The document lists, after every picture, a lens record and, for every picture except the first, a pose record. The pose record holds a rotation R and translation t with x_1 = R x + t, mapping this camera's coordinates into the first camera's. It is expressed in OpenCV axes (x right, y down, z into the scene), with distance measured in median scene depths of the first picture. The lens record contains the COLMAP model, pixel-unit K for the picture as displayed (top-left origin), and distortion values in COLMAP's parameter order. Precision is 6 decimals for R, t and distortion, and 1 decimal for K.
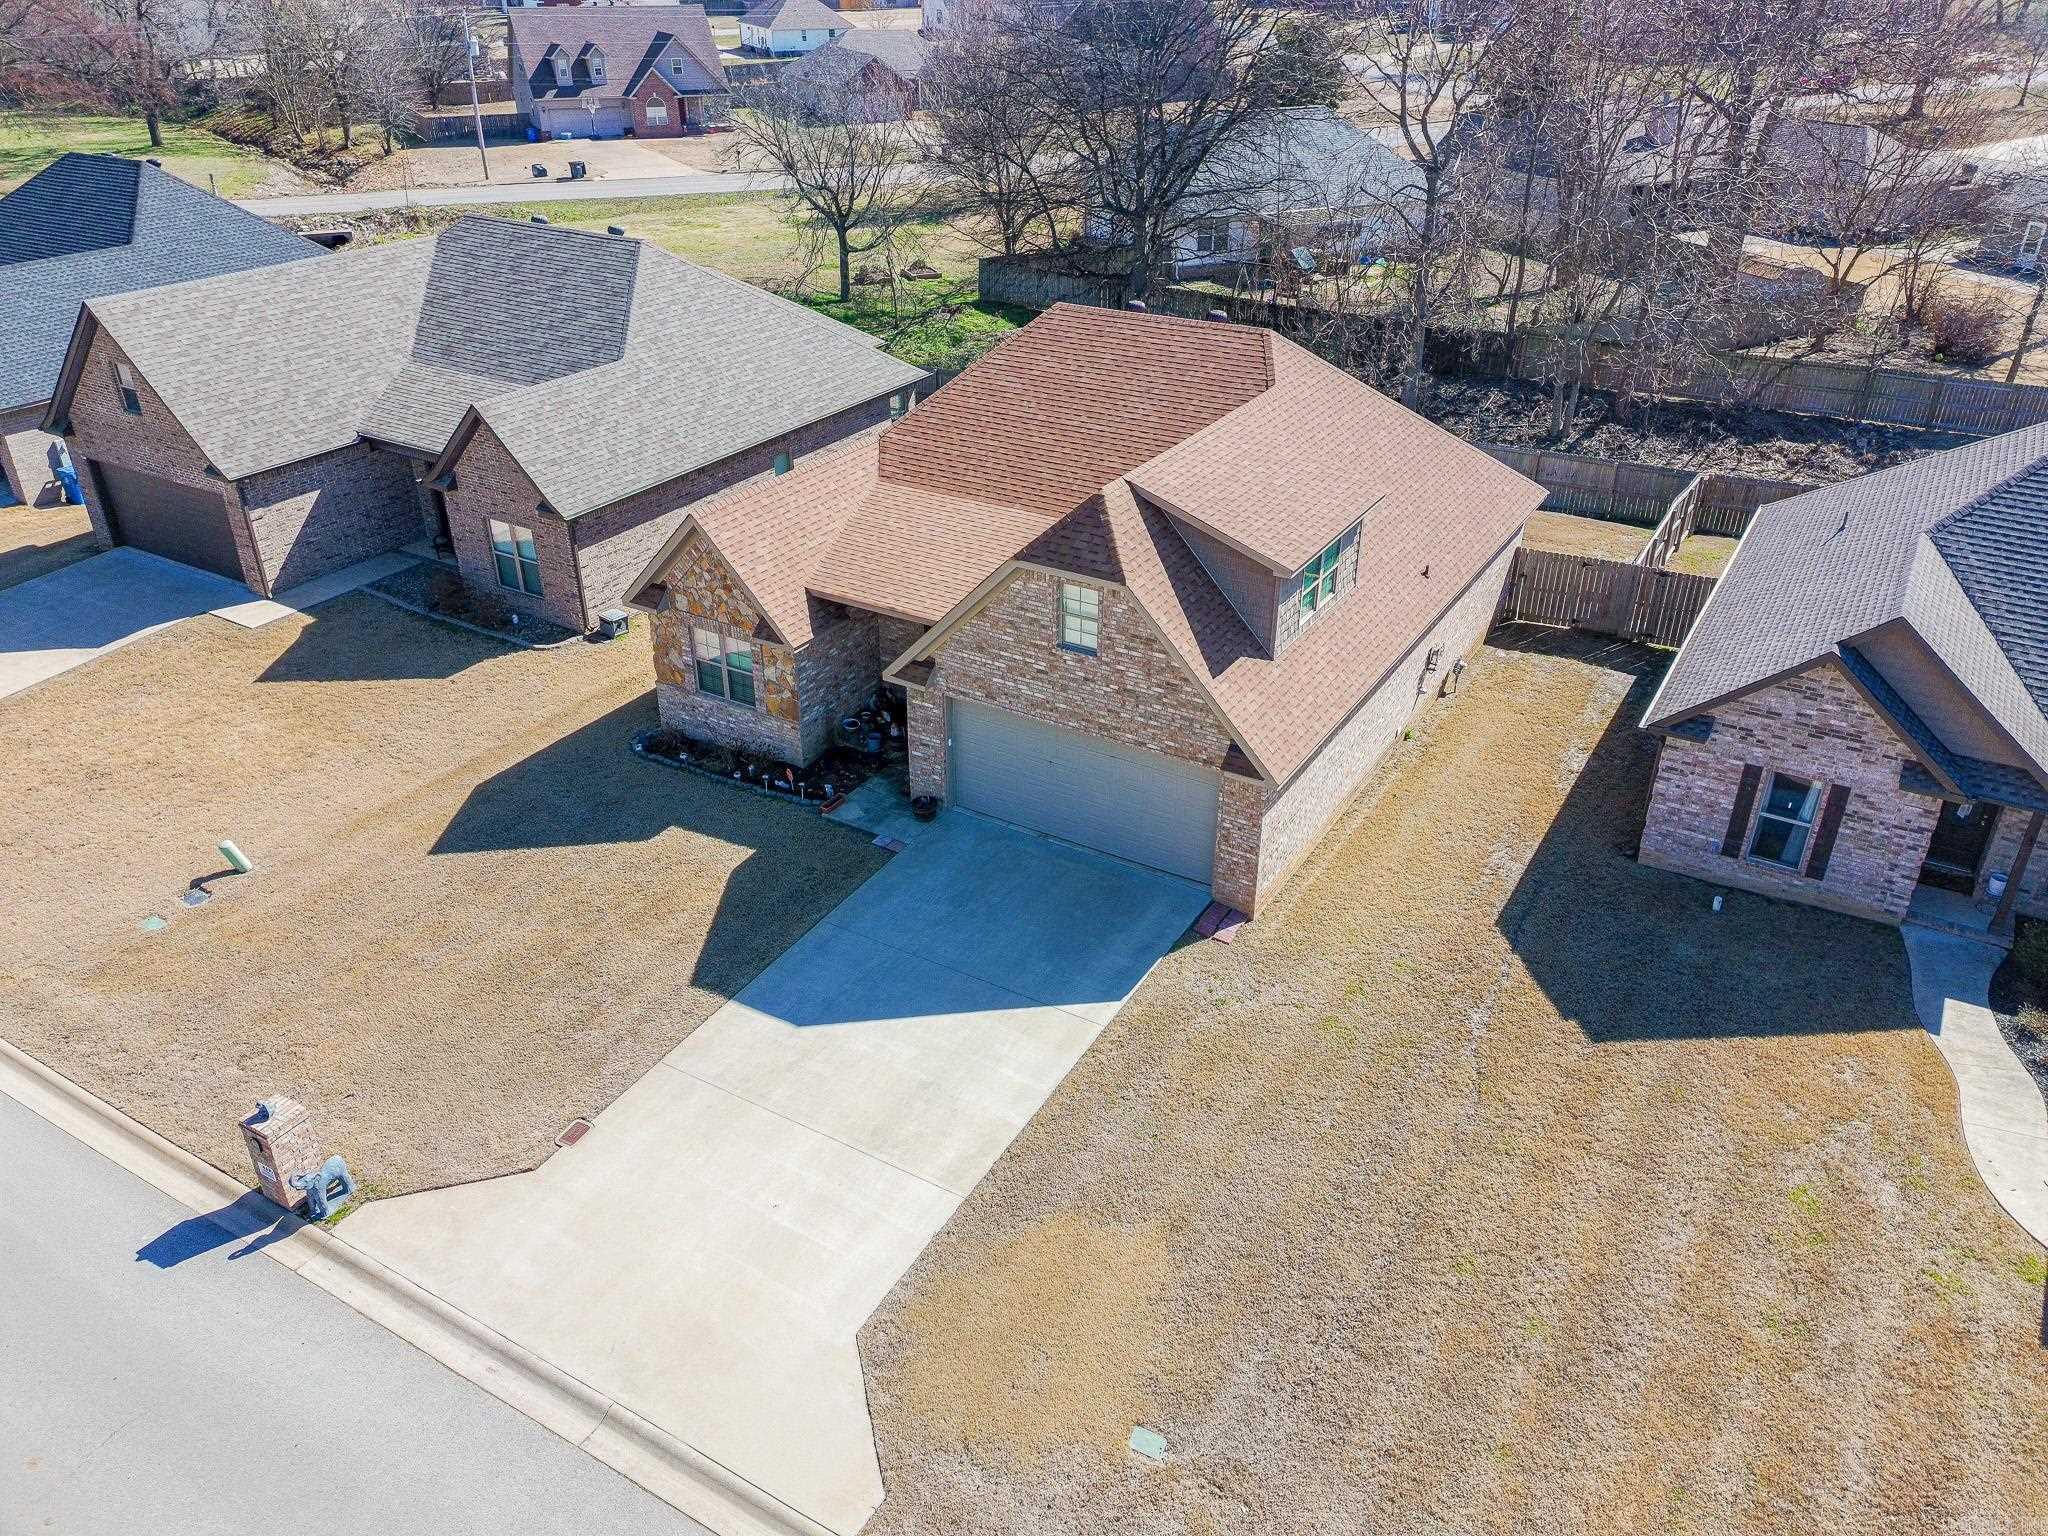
lens RADIAL K [[1499.3, 0, 1038.1], [0, 1499.3, 759.1], [0, 0, 1]] dist [0.046096, -0.001525]
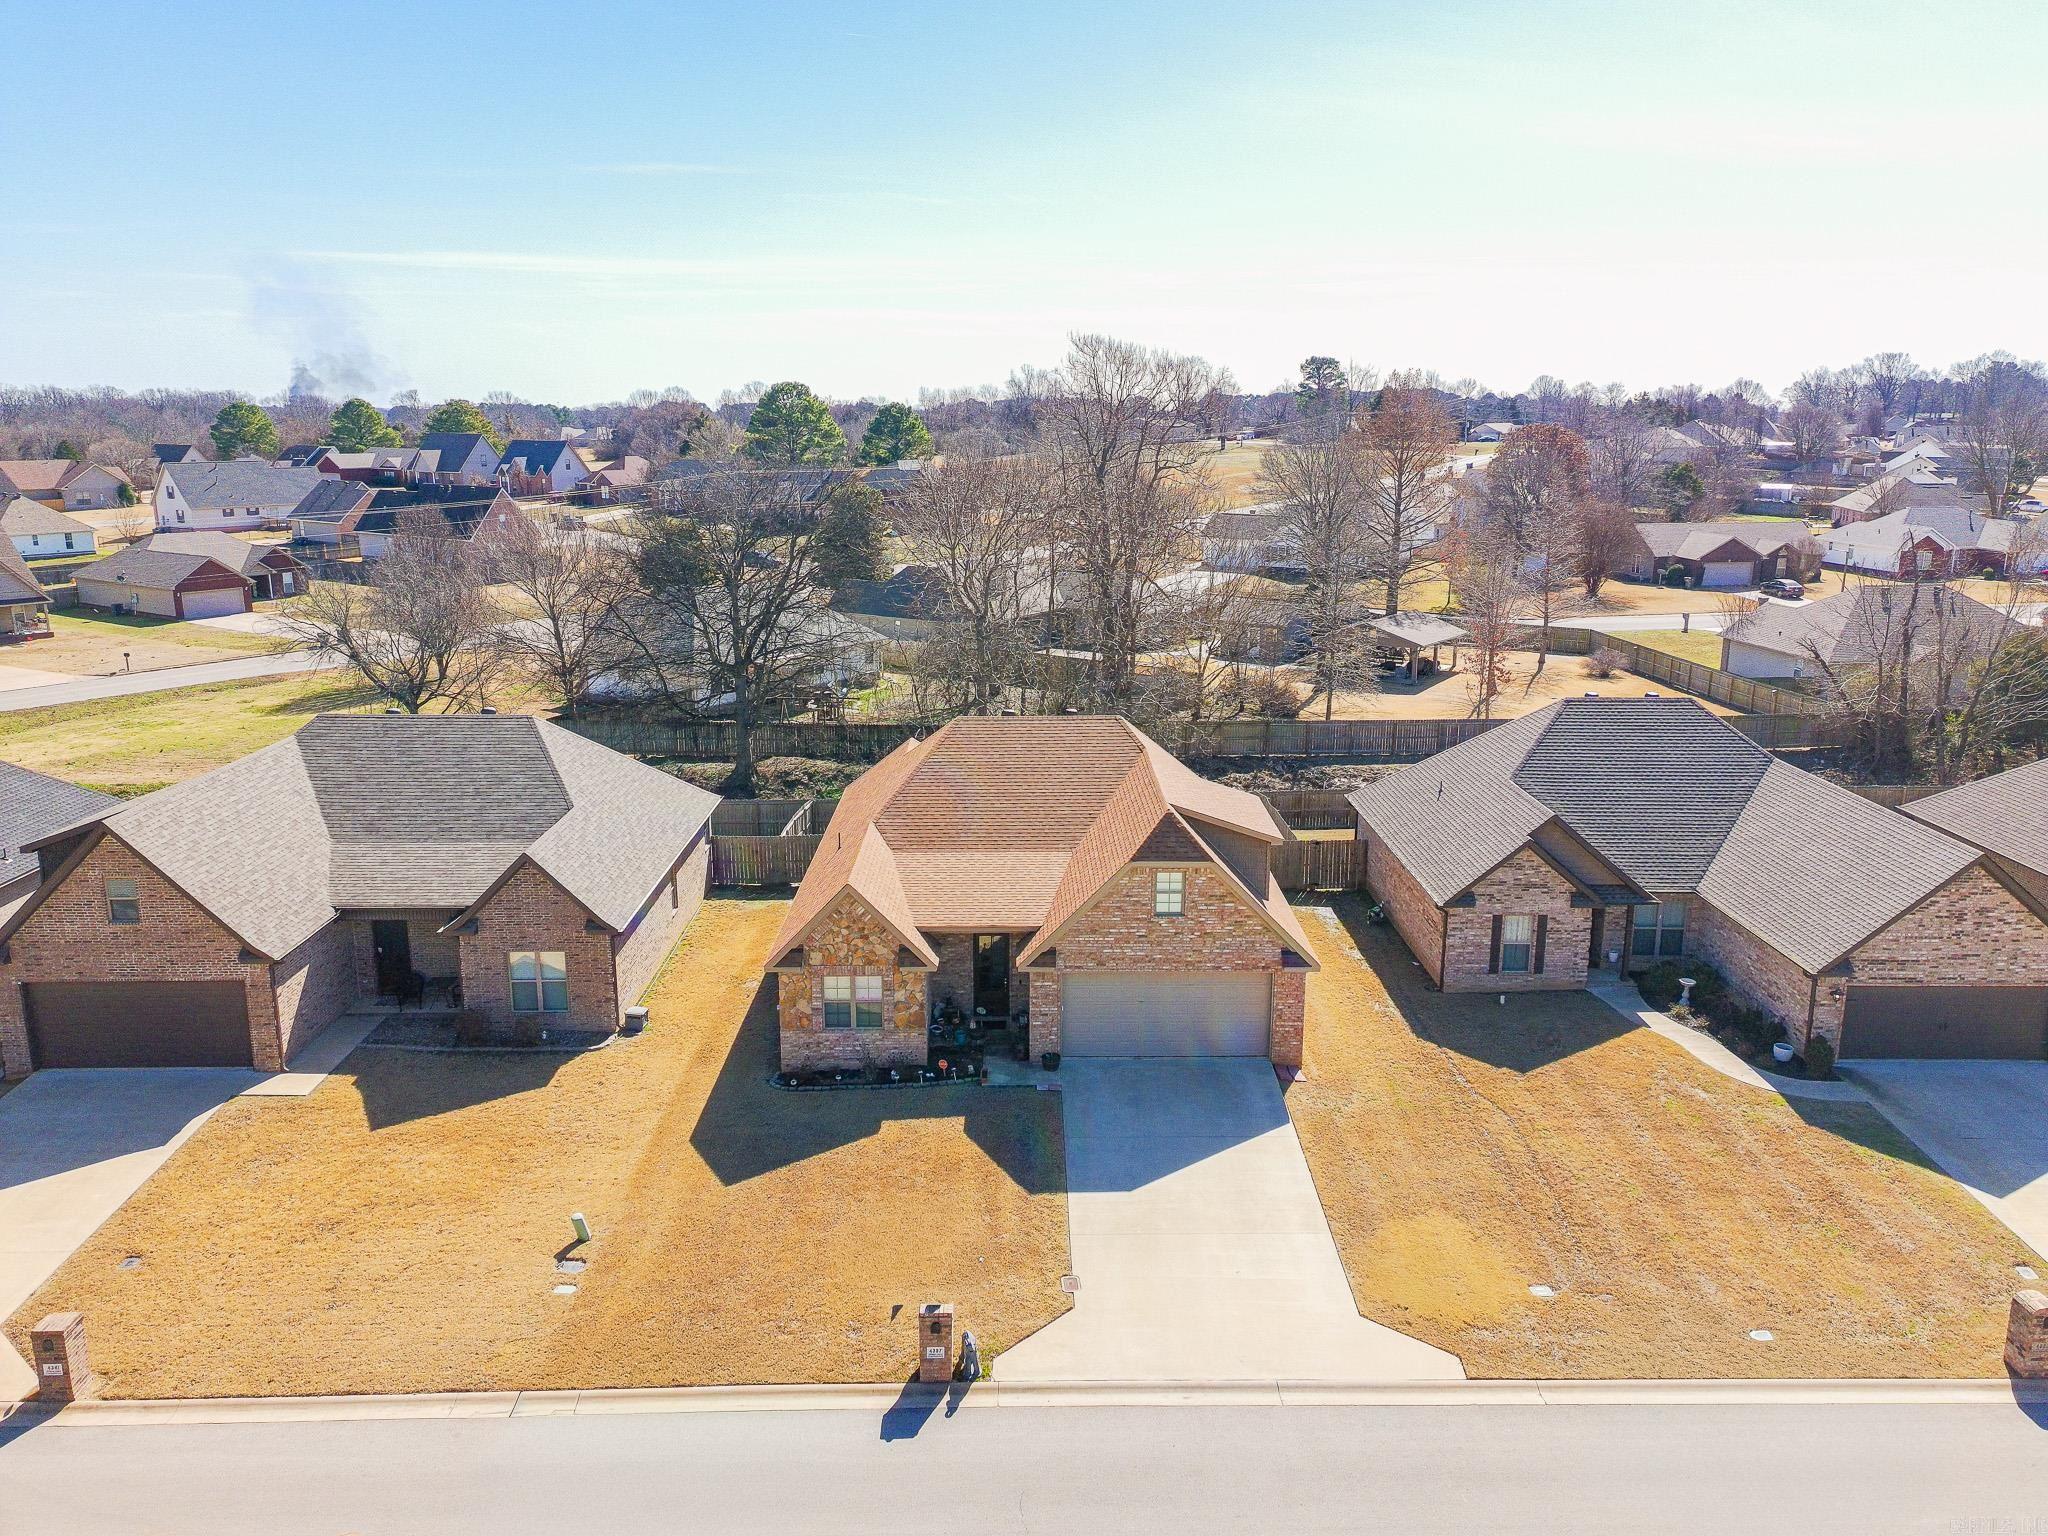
lens RADIAL K [[1499.3, 0, 1038.1], [0, 1499.3, 759.1], [0, 0, 1]] dist [0.046096, -0.001525]
pose [[0.852559, -0.118631, 0.508989, -0.806871], [0.255365, 0.944283, -0.207651, 0.057637], [-0.455996, 0.307013, 0.835351, -0.248711]]
